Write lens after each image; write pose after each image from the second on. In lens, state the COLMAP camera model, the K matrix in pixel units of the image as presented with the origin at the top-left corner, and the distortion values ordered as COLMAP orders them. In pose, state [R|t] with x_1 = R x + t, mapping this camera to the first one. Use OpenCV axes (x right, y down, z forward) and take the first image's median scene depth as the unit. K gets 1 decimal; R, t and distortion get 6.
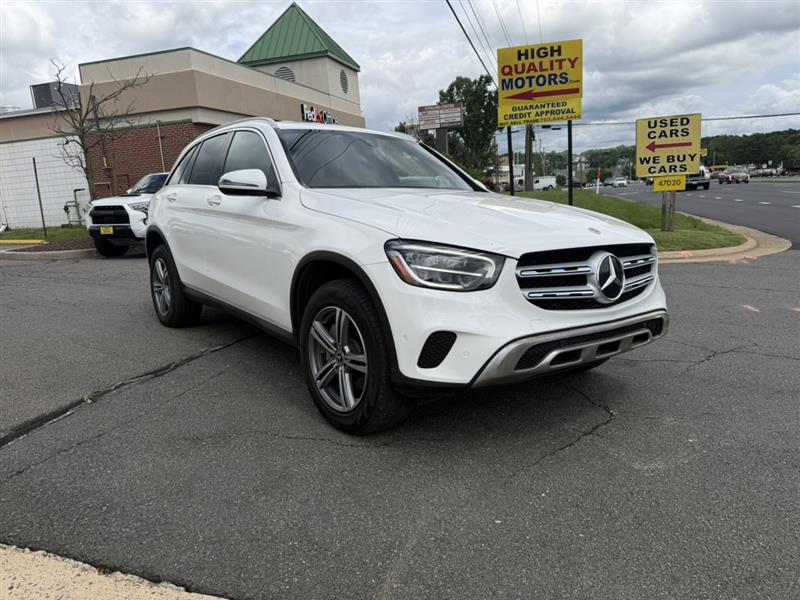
lens RADIAL K [[564.3, 0, 409.5], [0, 564.3, 312.1], [0, 0, 1]] dist [0.010604, -0.029136]
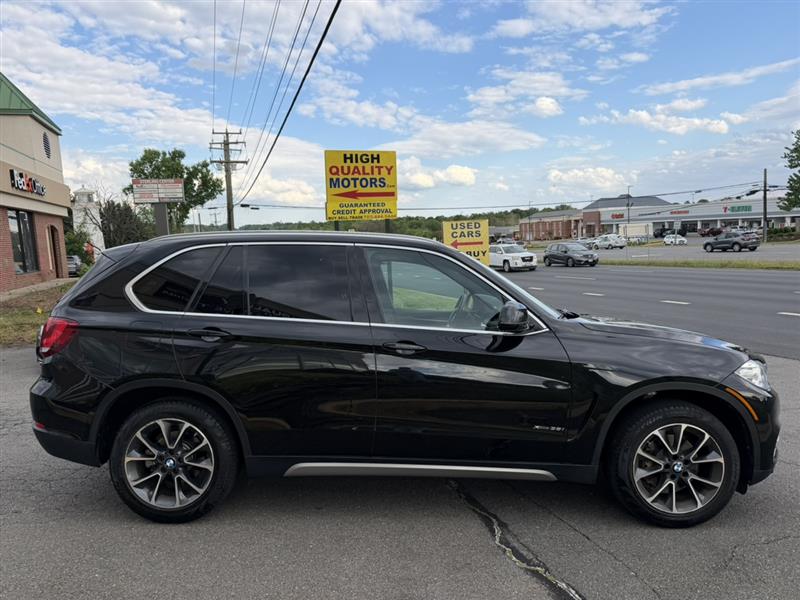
lens RADIAL K [[564.3, 0, 400.9], [0, 564.3, 305.0], [0, 0, 1]] dist [0.010604, -0.029136]
pose [[0.845033, -0.029058, 0.533923, -0.304163], [0.101609, 0.989055, -0.106987, -0.047089], [-0.524971, 0.144659, 0.838737, 0.069229]]
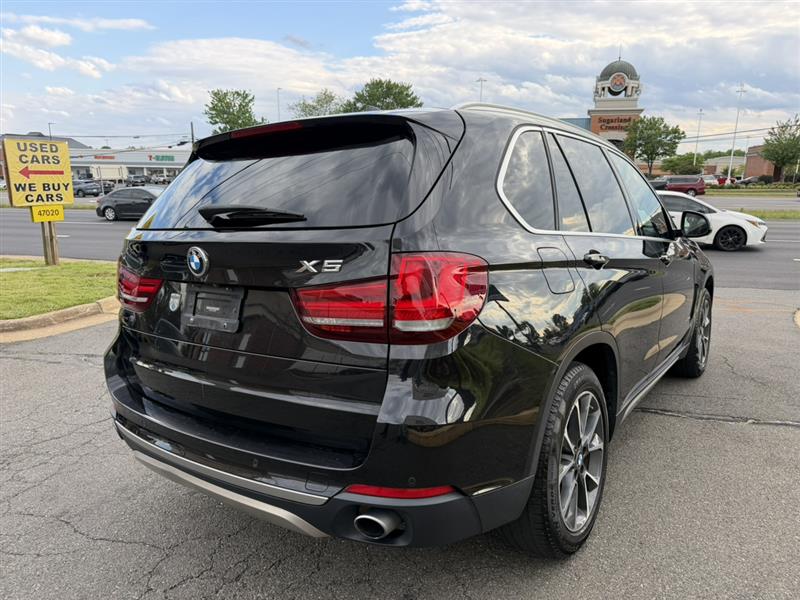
lens RADIAL K [[564.3, 0, 409.1], [0, 564.3, 299.8], [0, 0, 1]] dist [0.010604, -0.029136]
pose [[0.025217, -0.141318, 0.989643, -0.434310], [0.202321, 0.970193, 0.133385, -0.093979], [-0.978995, 0.196862, 0.053057, 0.398660]]
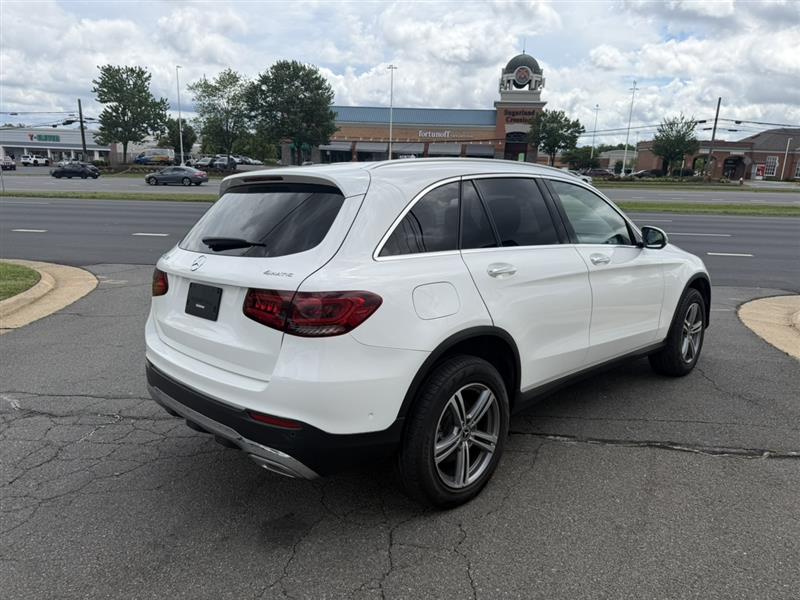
lens RADIAL K [[564.3, 0, 398.5], [0, 564.3, 298.5], [0, 0, 1]] dist [0.010604, -0.029136]
pose [[-0.118513, -0.159475, 0.980062, -0.367352], [0.191410, 0.964837, 0.180144, -0.110584], [-0.974329, 0.208943, -0.083821, 0.431484]]
